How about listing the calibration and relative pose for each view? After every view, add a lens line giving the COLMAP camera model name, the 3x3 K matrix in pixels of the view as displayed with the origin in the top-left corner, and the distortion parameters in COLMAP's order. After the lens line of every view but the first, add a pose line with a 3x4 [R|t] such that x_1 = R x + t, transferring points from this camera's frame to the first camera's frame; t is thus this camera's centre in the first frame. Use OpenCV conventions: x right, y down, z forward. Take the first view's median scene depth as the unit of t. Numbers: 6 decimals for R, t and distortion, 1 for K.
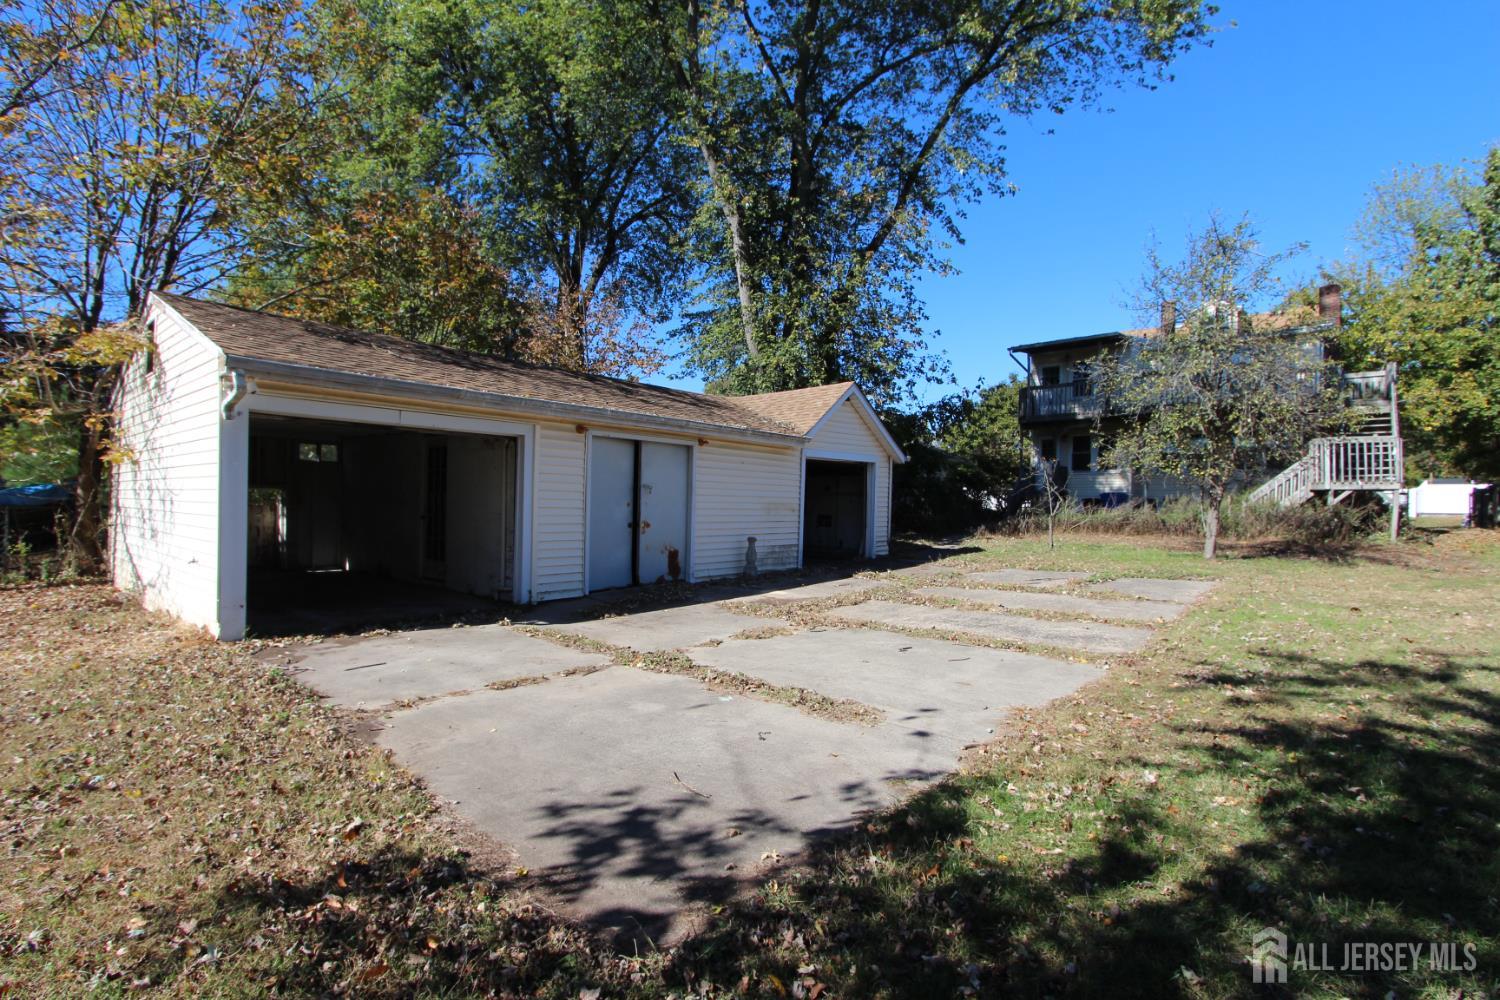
lens RADIAL K [[703.1, 0, 745.8], [0, 703.1, 498.1], [0, 0, 1]] dist [-0.003423, -0.000594]
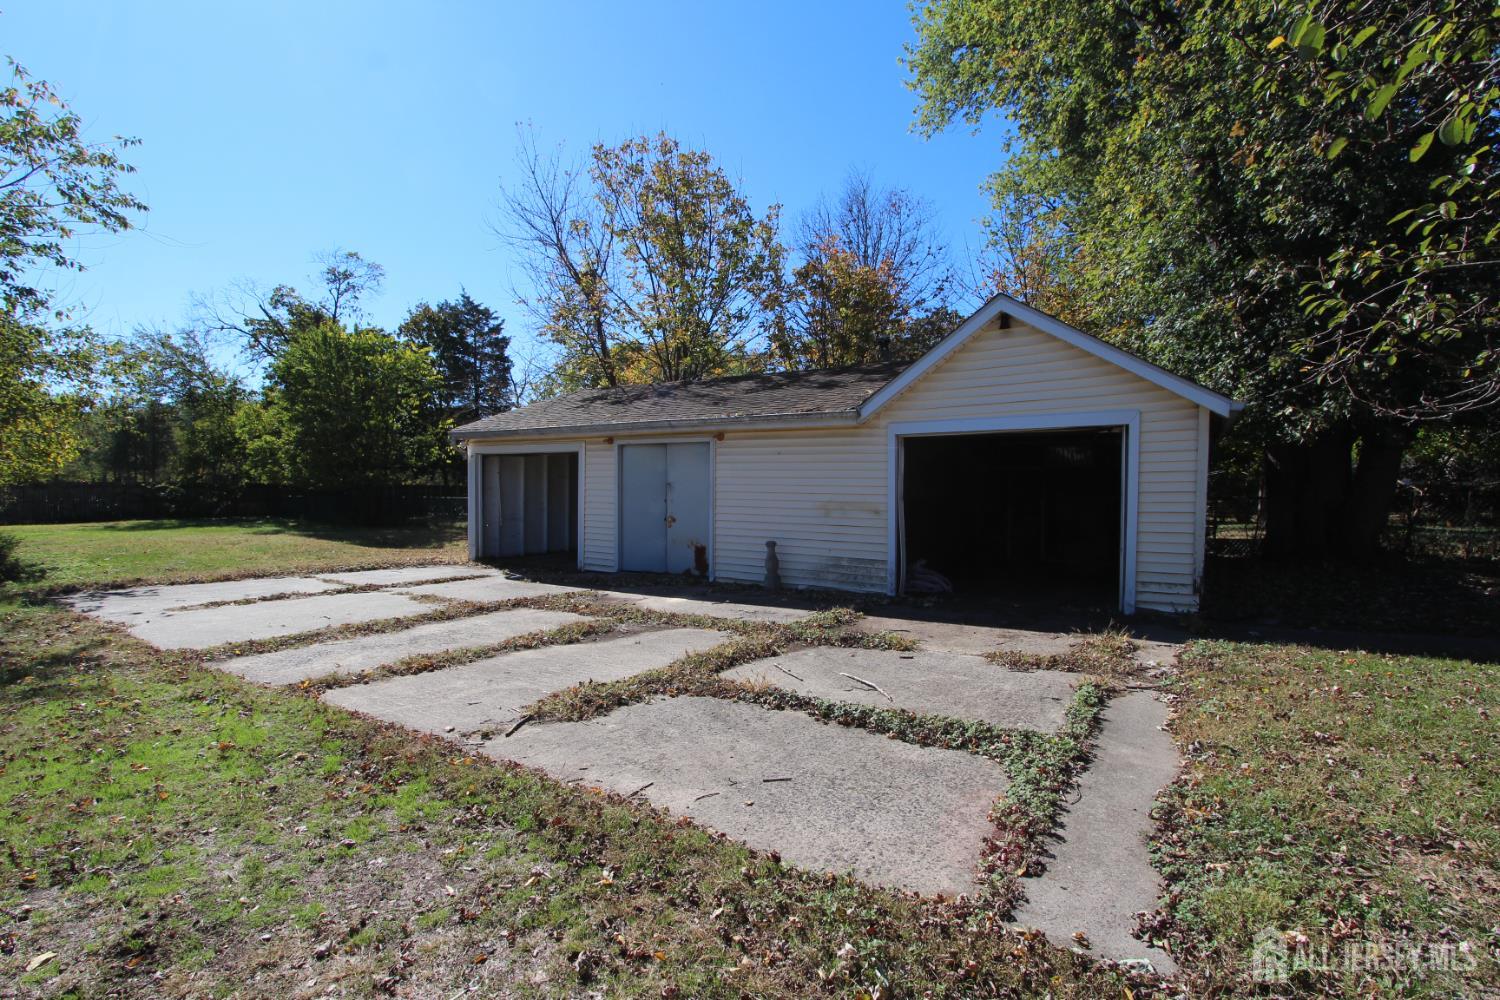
lens RADIAL K [[703.1, 0, 745.8], [0, 703.1, 498.1], [0, 0, 1]] dist [-0.003423, -0.000594]
pose [[0.139237, 0.003425, -0.990253, 0.877790], [-0.001556, 0.999994, 0.003240, 0.000916], [0.990258, 0.001090, 0.139241, 0.882216]]
